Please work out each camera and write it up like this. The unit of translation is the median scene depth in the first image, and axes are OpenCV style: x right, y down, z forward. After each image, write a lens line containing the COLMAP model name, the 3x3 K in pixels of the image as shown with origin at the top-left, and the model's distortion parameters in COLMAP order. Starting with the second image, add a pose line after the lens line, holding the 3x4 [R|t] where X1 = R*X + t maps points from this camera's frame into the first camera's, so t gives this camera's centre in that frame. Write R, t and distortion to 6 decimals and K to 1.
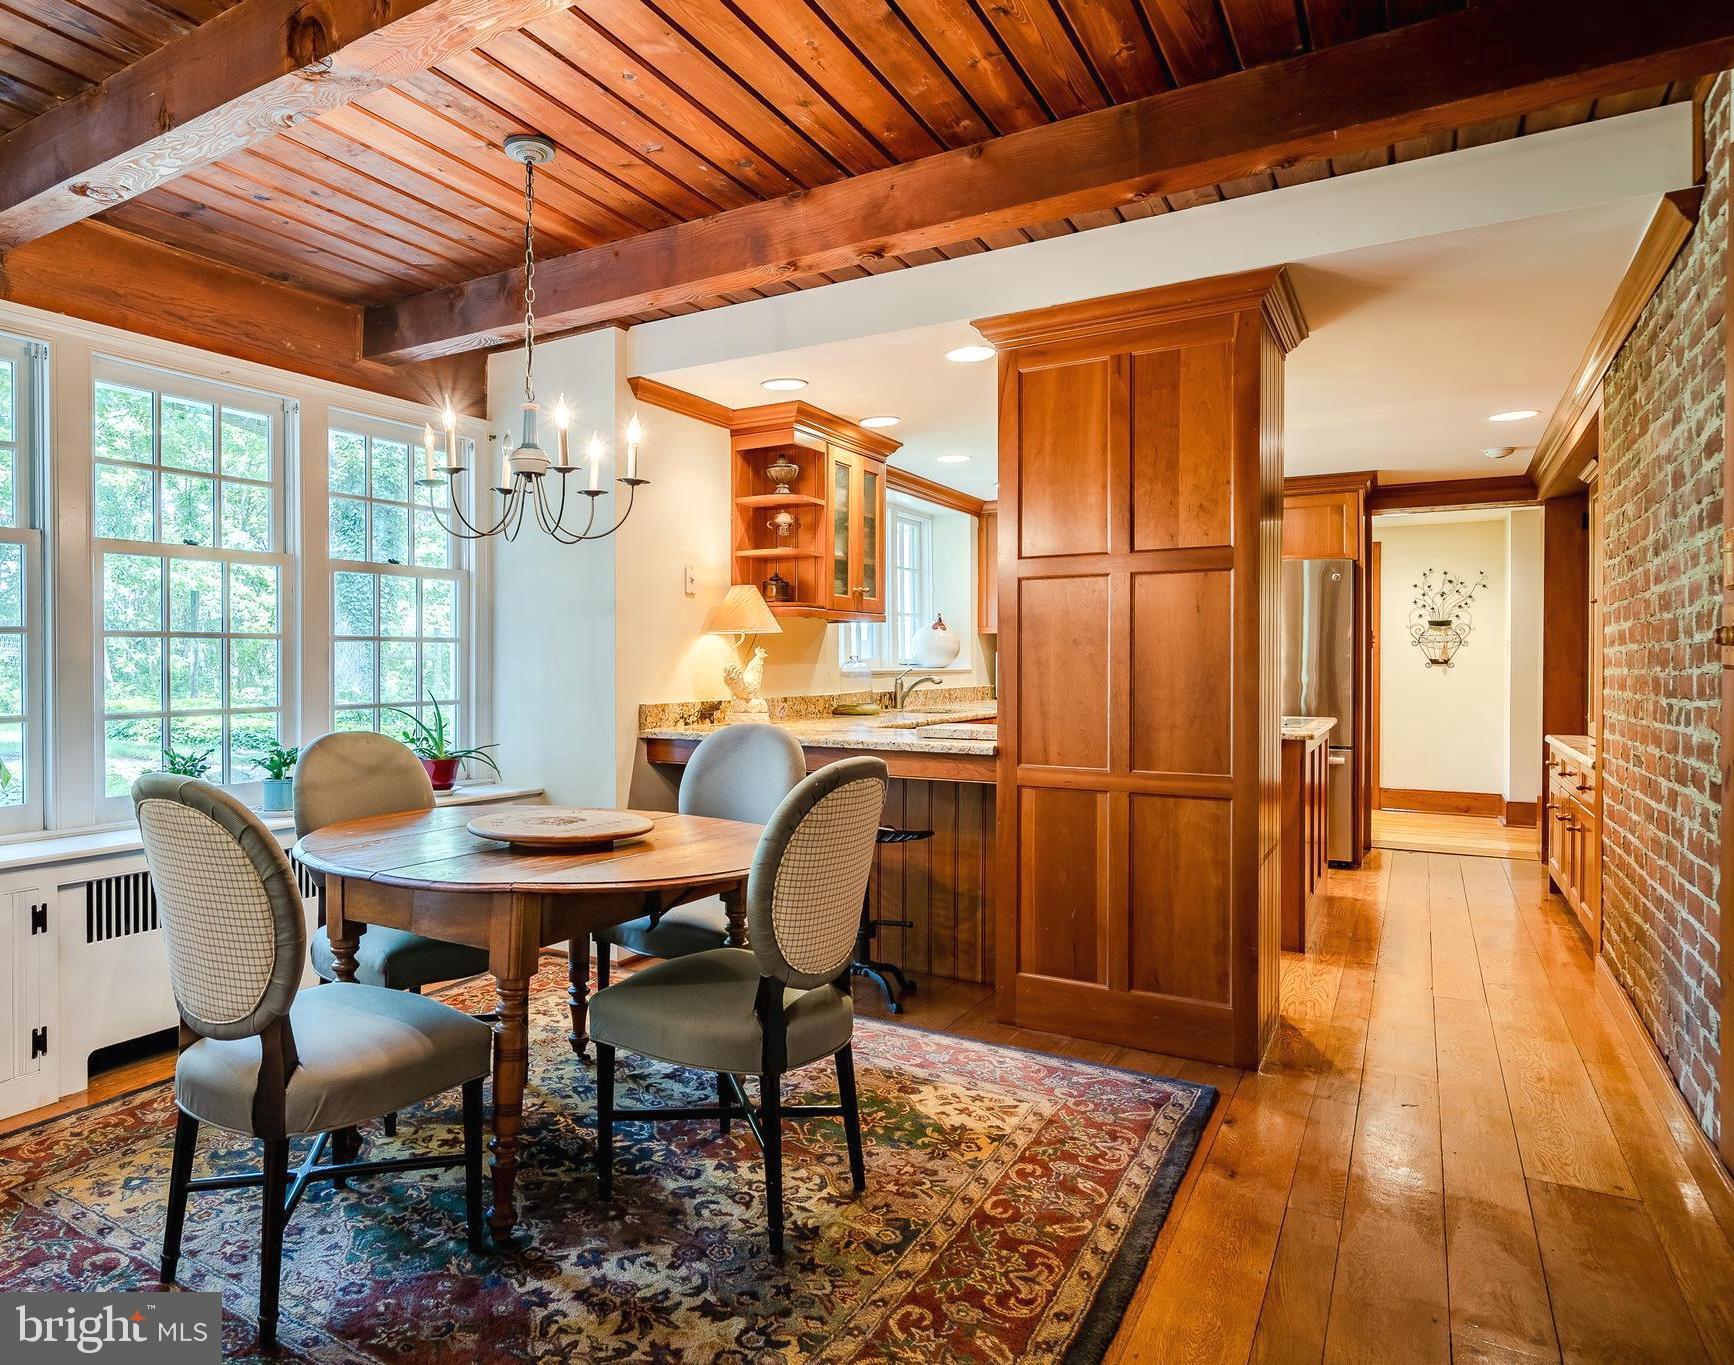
lens RADIAL K [[859.3, 0, 867.0], [0, 859.3, 682.5], [0, 0, 1]] dist [-0.000391, -0.000186]
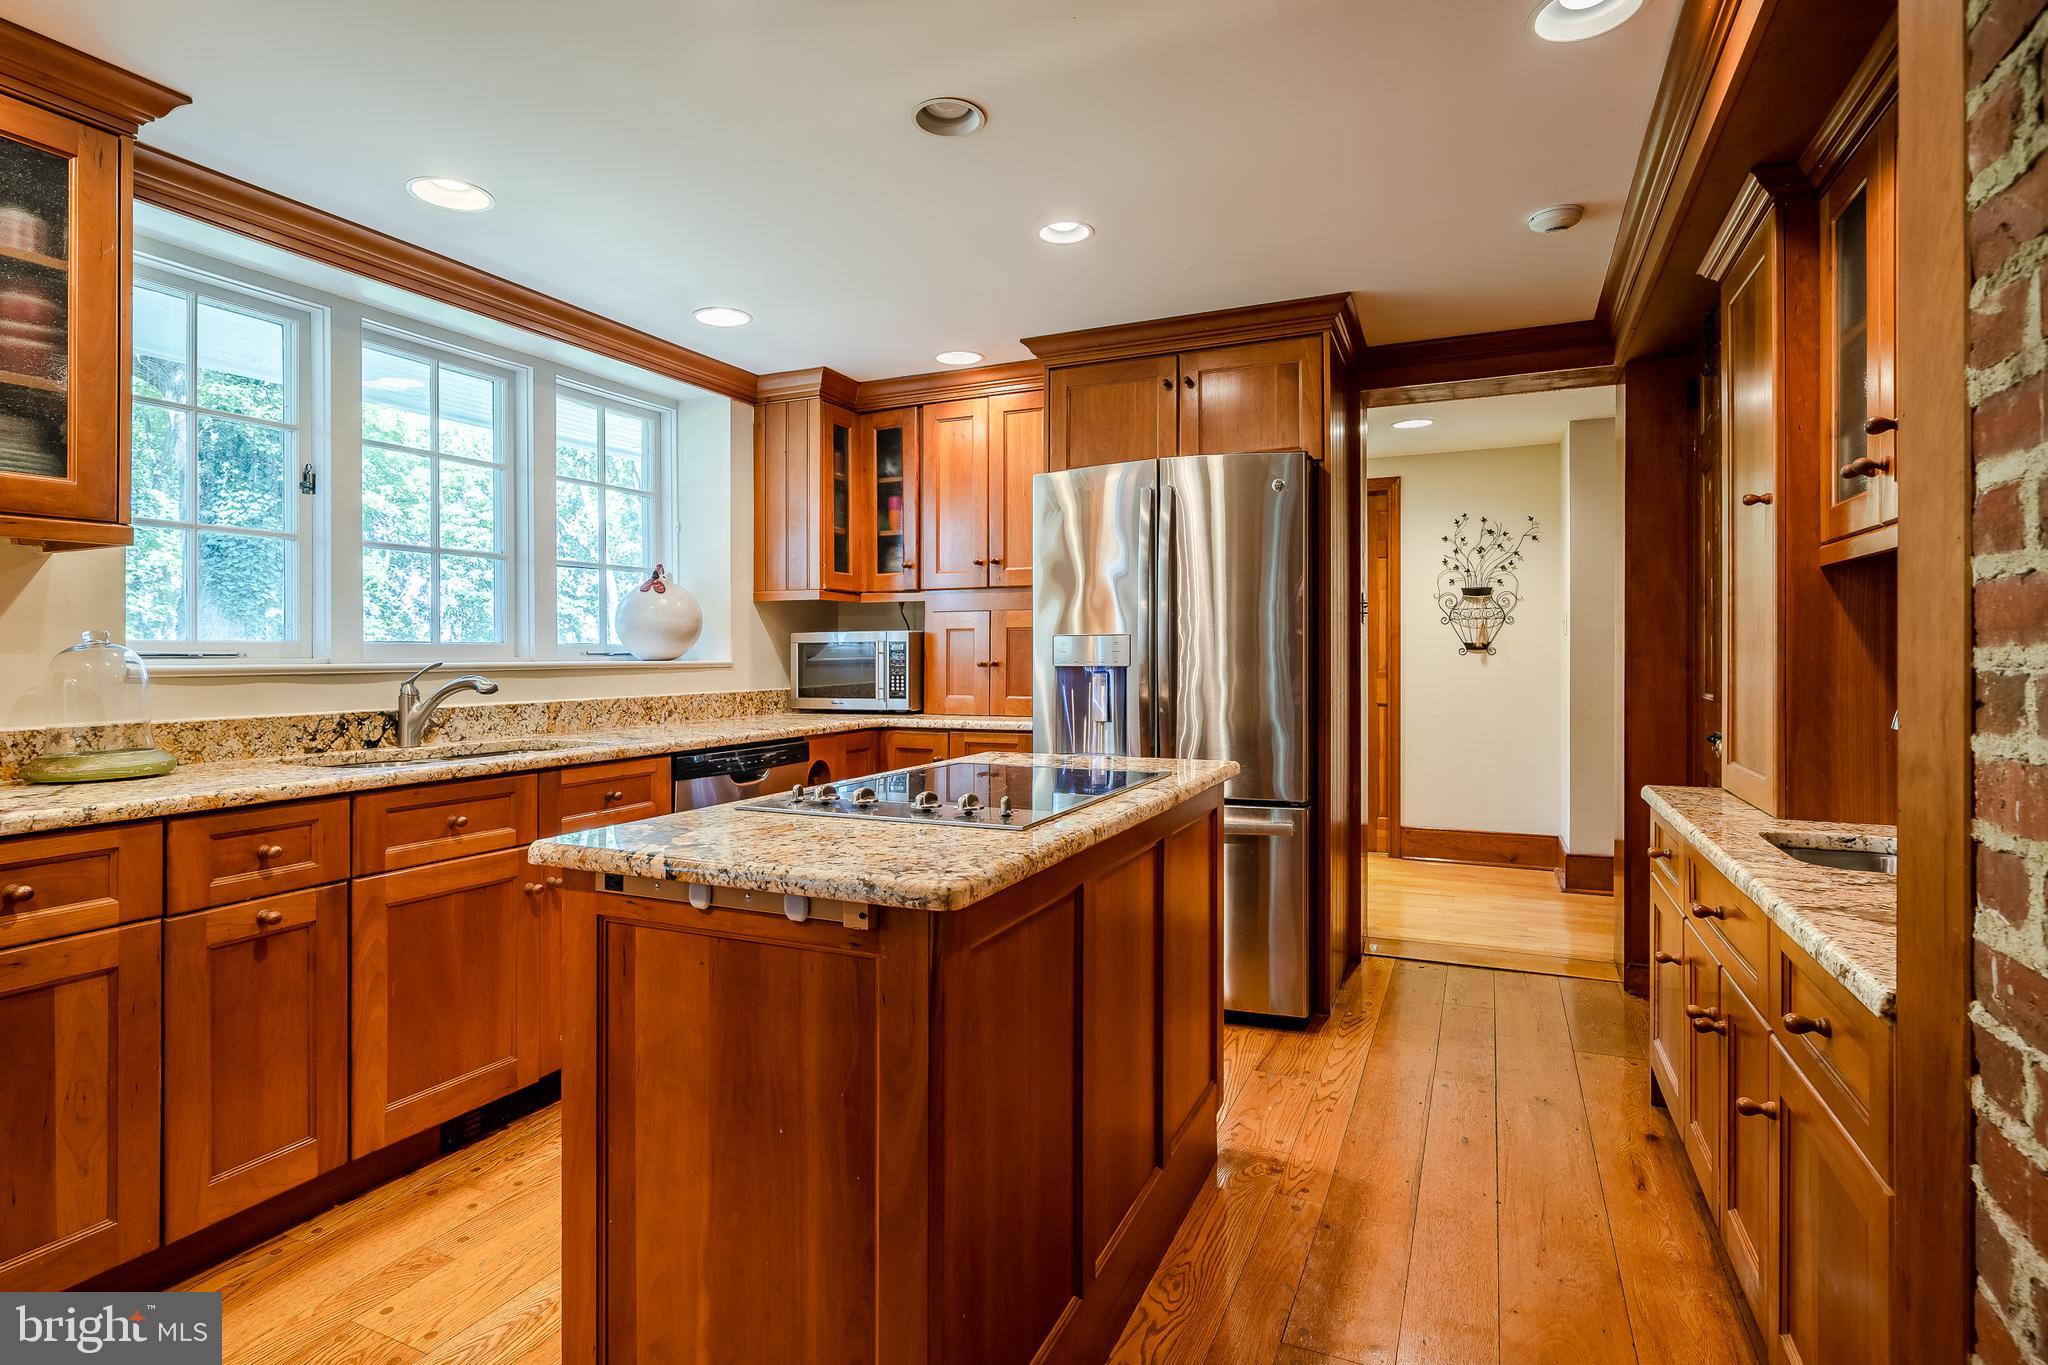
lens RADIAL K [[1021.0, 0, 1024.0], [0, 1021.0, 682.5], [0, 0, 1]] dist [0.003810, 0.000399]
pose [[0.987809, -0.010028, 0.155347, 0.232267], [0.009286, 0.999942, 0.005501, -0.003978], [-0.155394, -0.003991, 0.987845, 0.316678]]
